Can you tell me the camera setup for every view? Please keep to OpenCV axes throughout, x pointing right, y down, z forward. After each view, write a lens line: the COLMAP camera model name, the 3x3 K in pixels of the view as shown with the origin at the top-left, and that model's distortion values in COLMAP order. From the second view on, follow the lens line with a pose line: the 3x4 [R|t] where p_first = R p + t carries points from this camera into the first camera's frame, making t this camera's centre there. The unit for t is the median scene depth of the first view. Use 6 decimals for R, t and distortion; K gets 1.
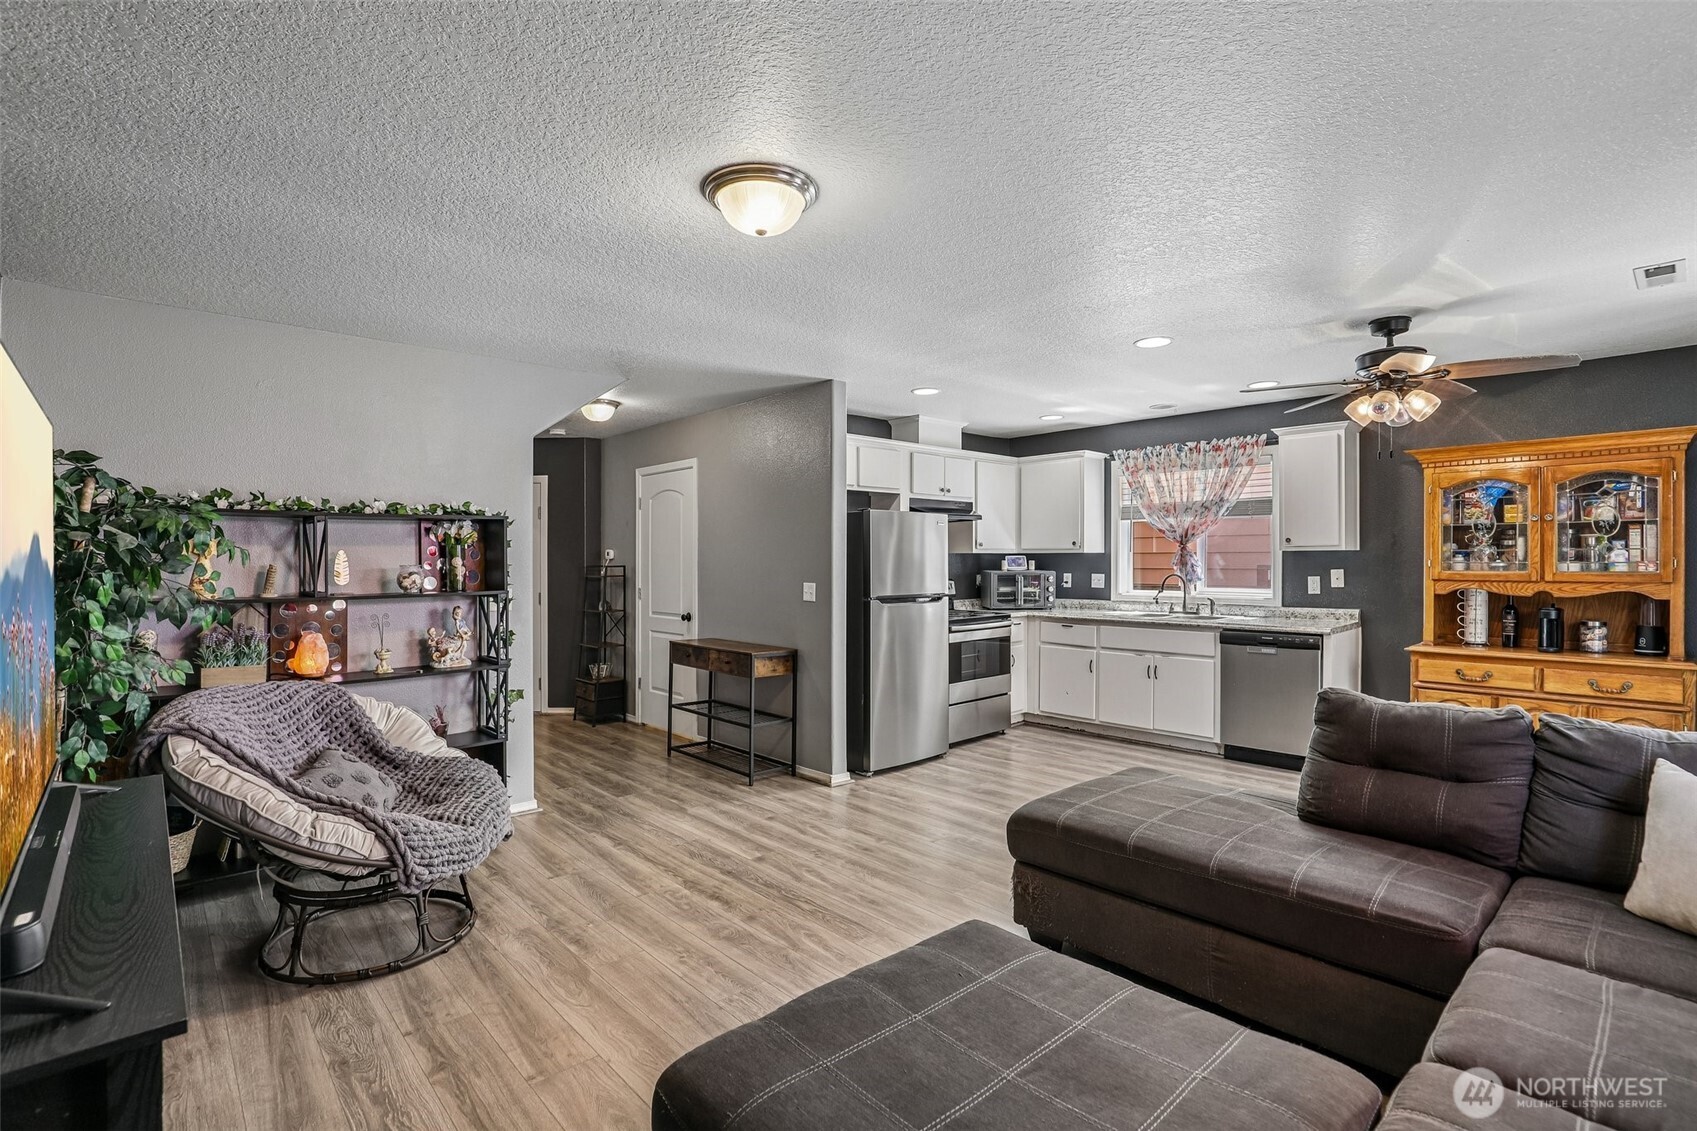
lens RADIAL K [[785.5, 0, 843.0], [0, 785.5, 563.9], [0, 0, 1]] dist [-0.034512, 0.005200]
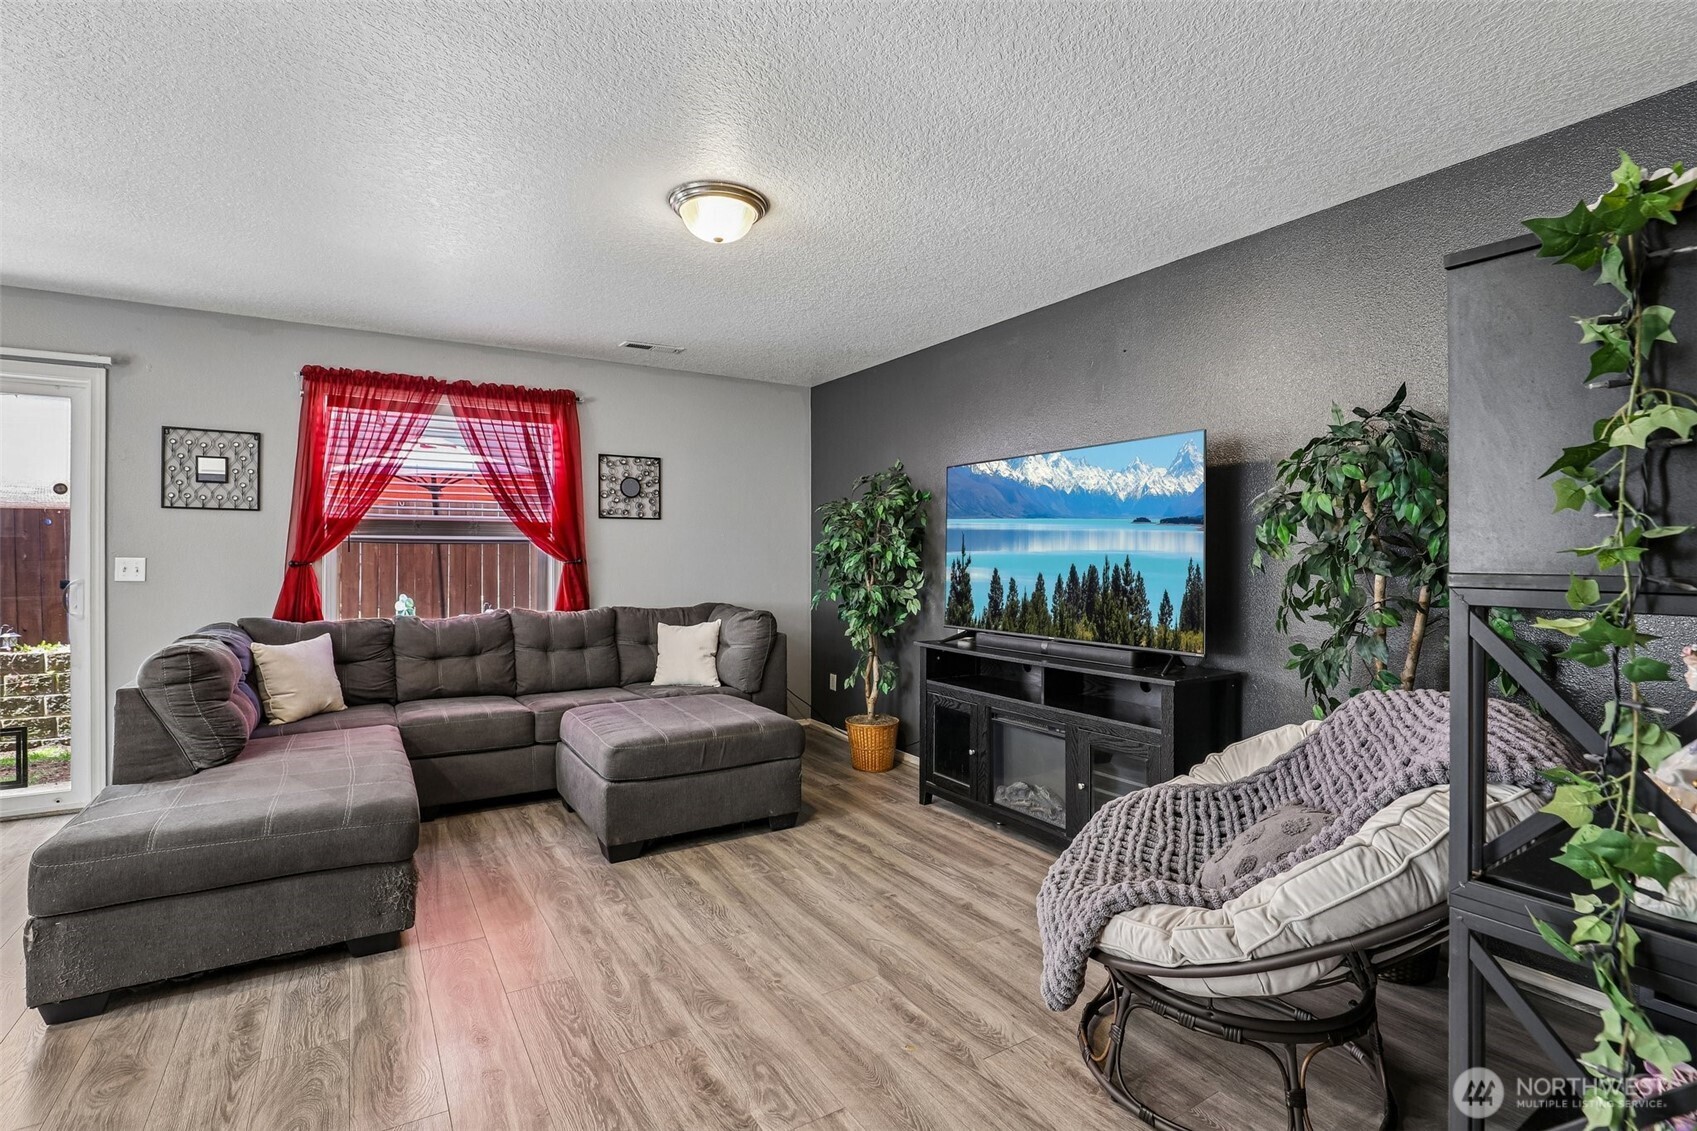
lens RADIAL K [[785.5, 0, 840.5], [0, 785.5, 554.9], [0, 0, 1]] dist [-0.034512, 0.005200]
pose [[-0.983490, 0.002154, 0.180949, -0.220315], [0.002412, 0.999996, 0.001205, 0.019894], [-0.180946, 0.001622, -0.983492, 0.935819]]
